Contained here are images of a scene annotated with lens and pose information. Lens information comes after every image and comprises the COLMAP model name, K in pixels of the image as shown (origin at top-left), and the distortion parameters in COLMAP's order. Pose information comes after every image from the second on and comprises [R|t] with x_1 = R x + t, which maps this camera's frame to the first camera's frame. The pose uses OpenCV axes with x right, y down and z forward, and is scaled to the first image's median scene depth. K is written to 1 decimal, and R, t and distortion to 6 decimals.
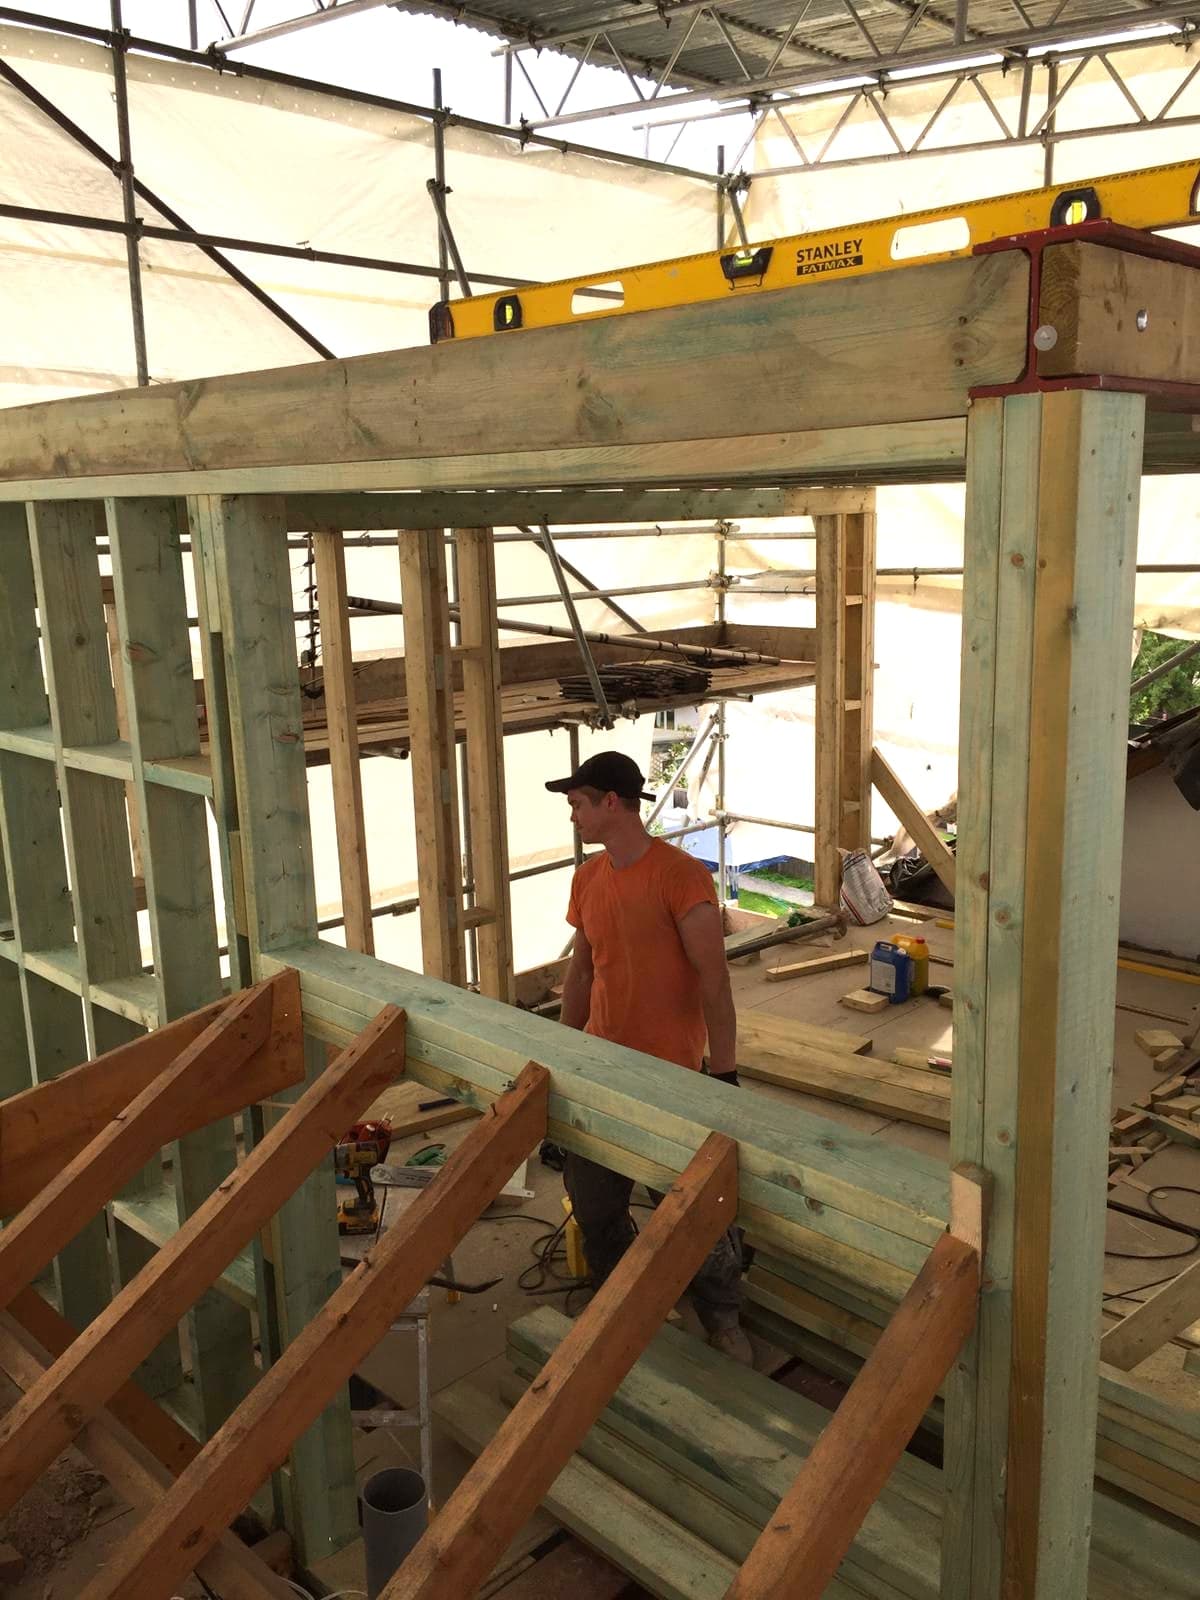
lens RADIAL K [[1354.8, 0, 599.3], [0, 1354.8, 799.0], [0, 0, 1]] dist [0.094978, -0.136278]
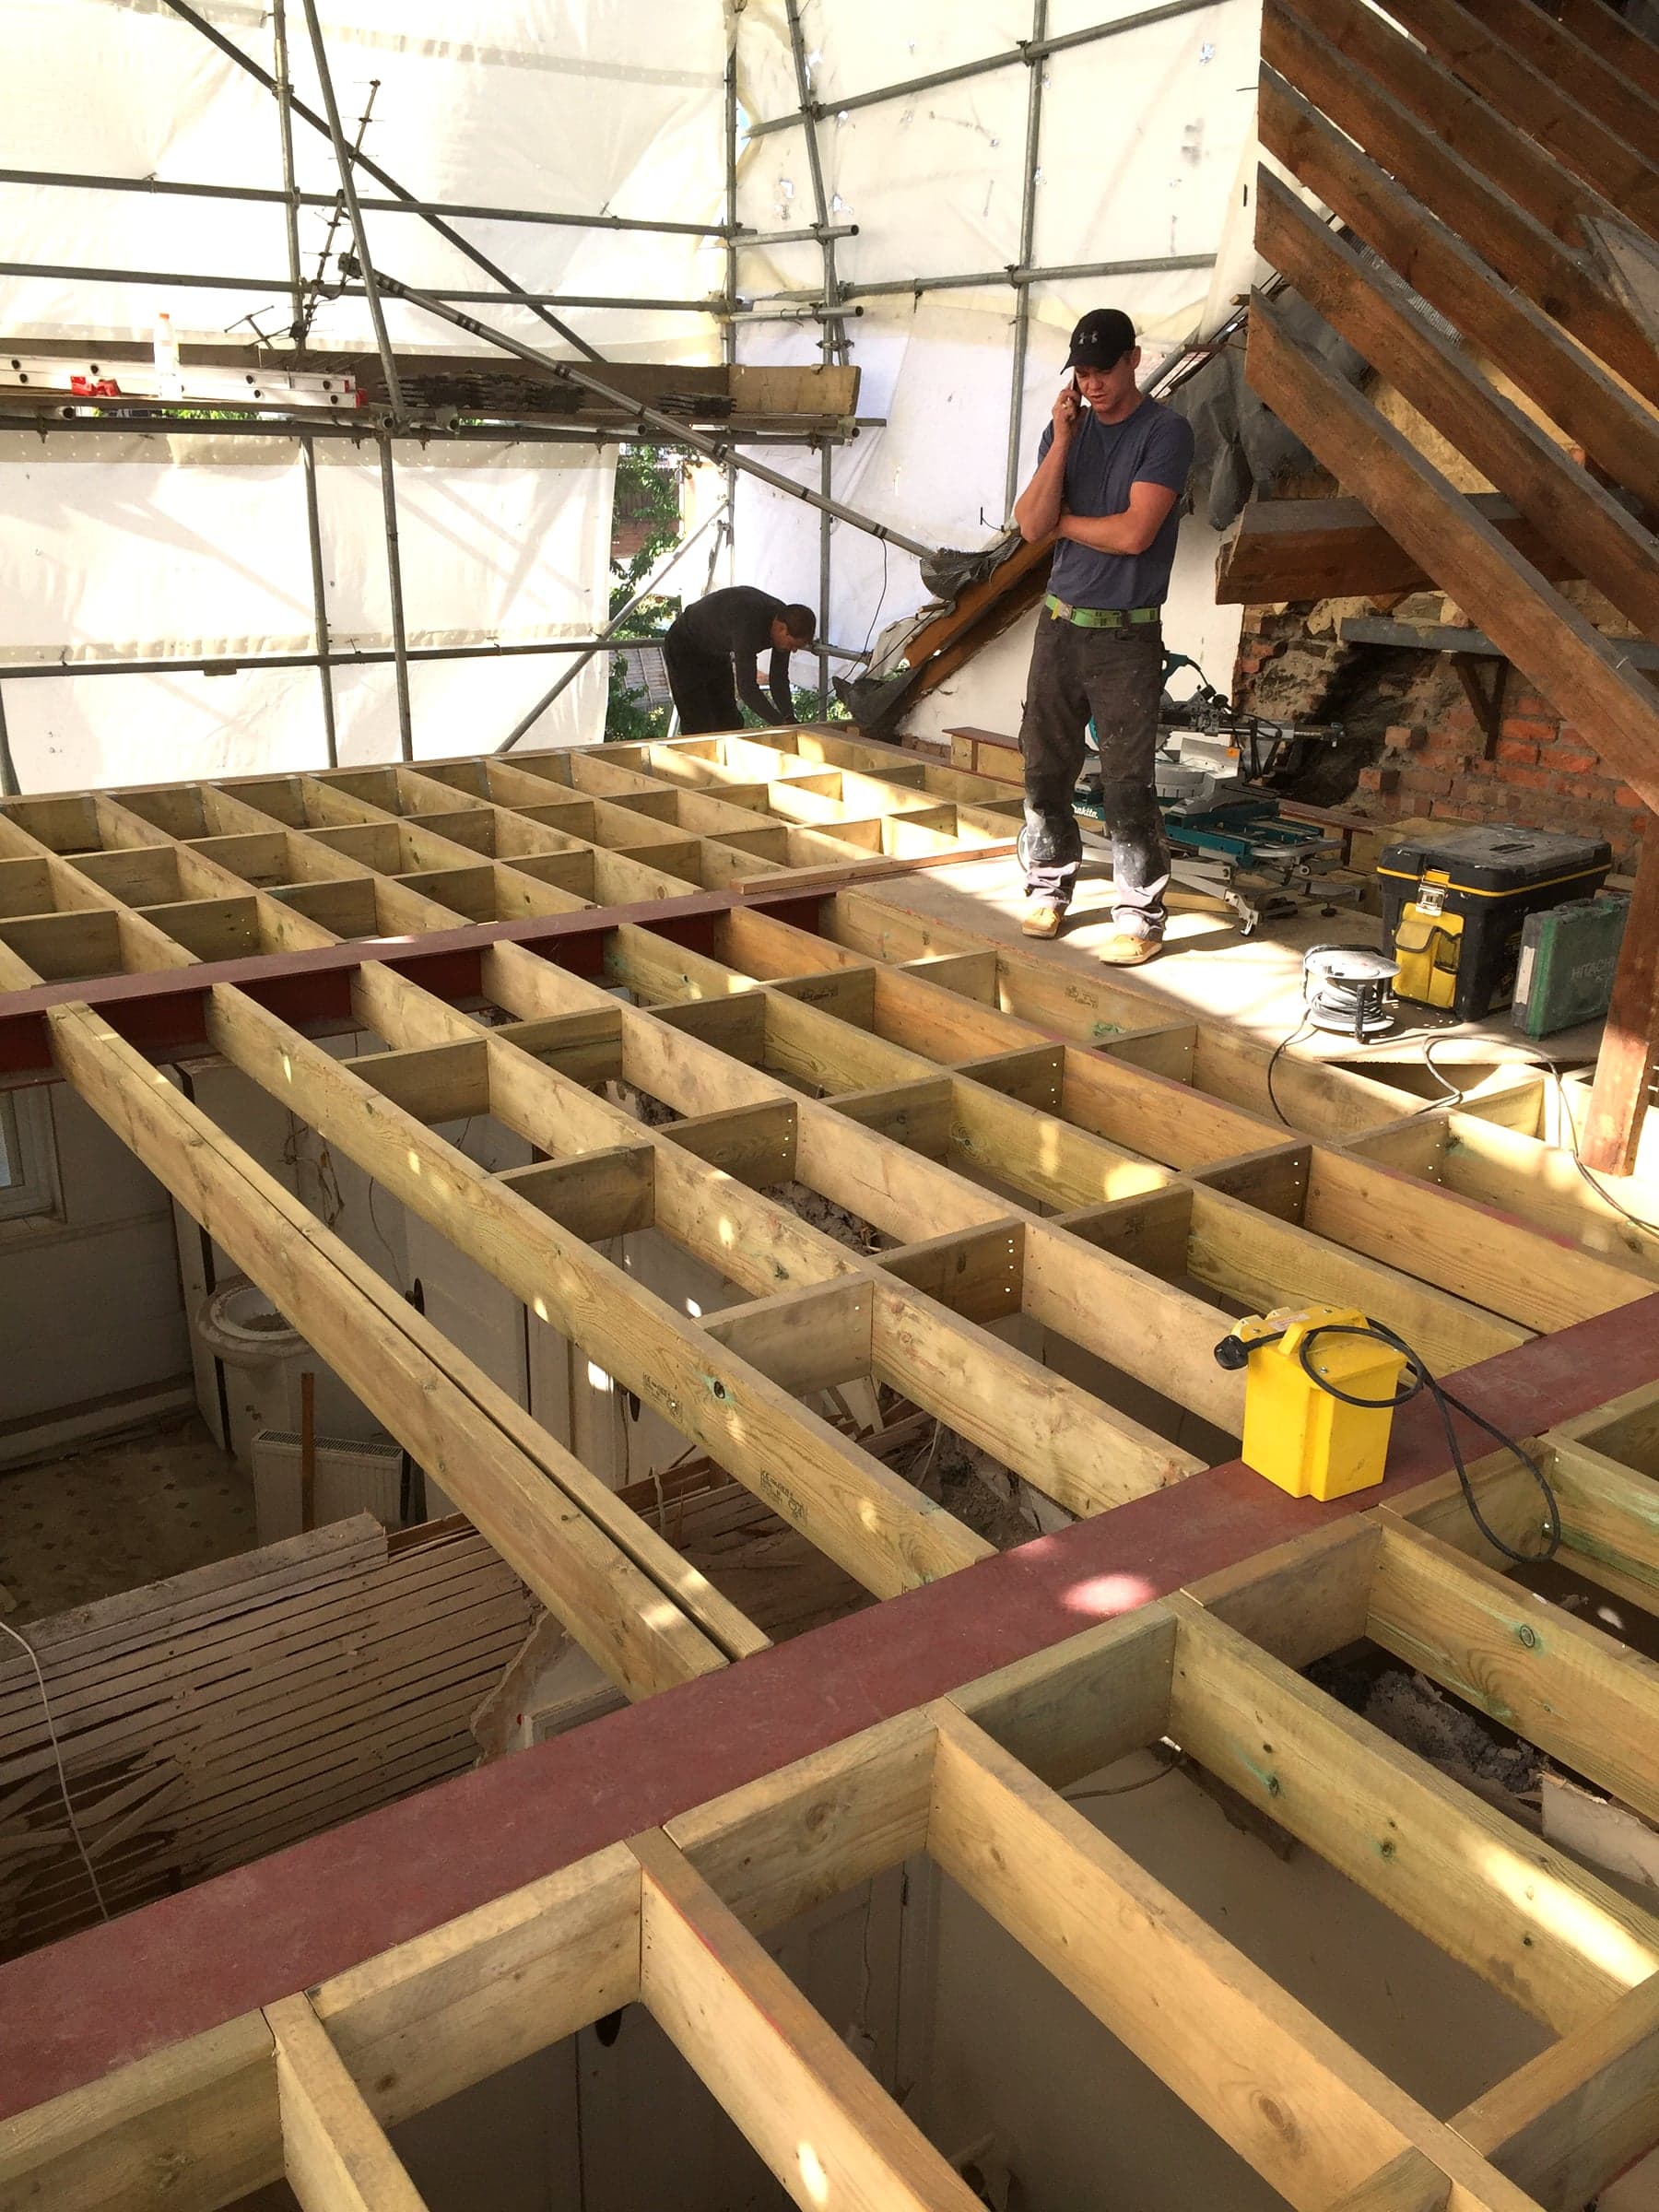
lens RADIAL K [[1873.0, 0, 844.4], [0, 1873.0, 1117.4], [0, 0, 1]] dist [0.094978, -0.136278]
pose [[0.984461, 0.103241, -0.142051, 0.356306], [-0.079205, 0.983018, 0.165533, 0.107030], [0.156729, -0.151710, 0.975920, -0.098063]]
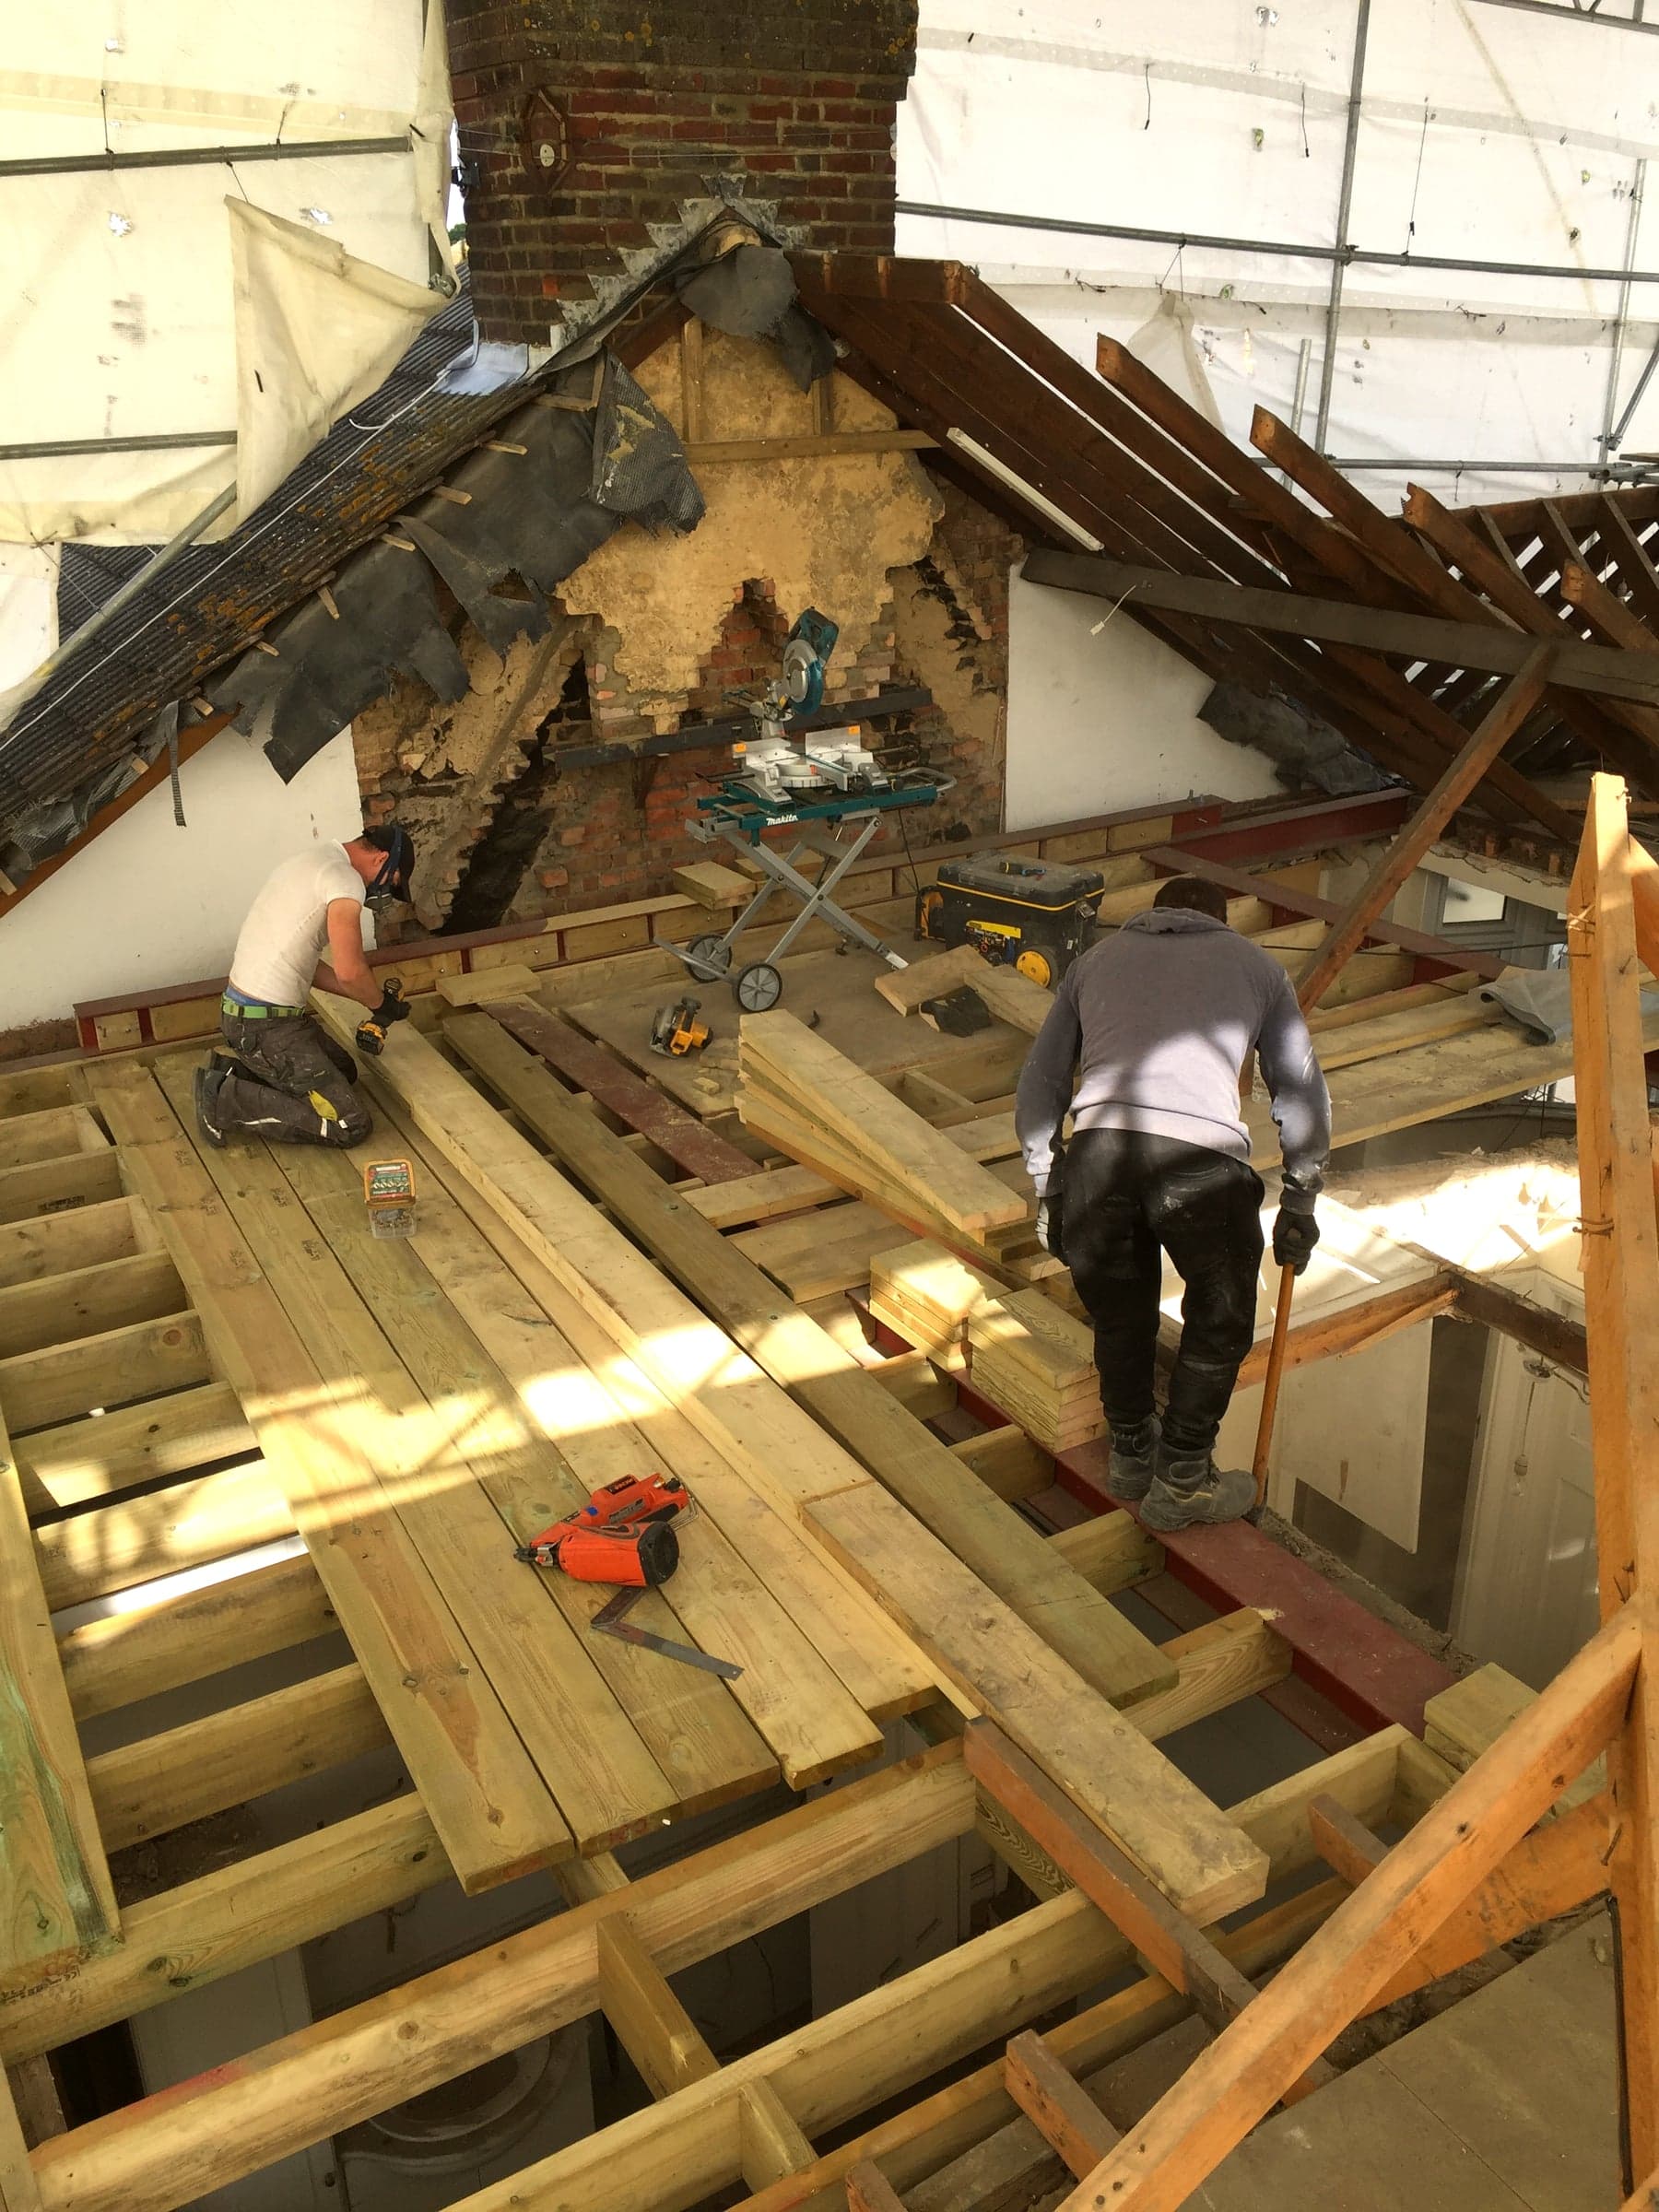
lens RADIAL K [[1873.0, 0, 852.7], [0, 1873.0, 1111.2], [0, 0, 1]] dist [0.094978, -0.136278]
pose [[0.229544, -0.374833, 0.898226, -0.352941], [0.200314, 0.921305, 0.333273, -0.081177], [-0.952462, 0.103426, 0.286564, 0.322720]]
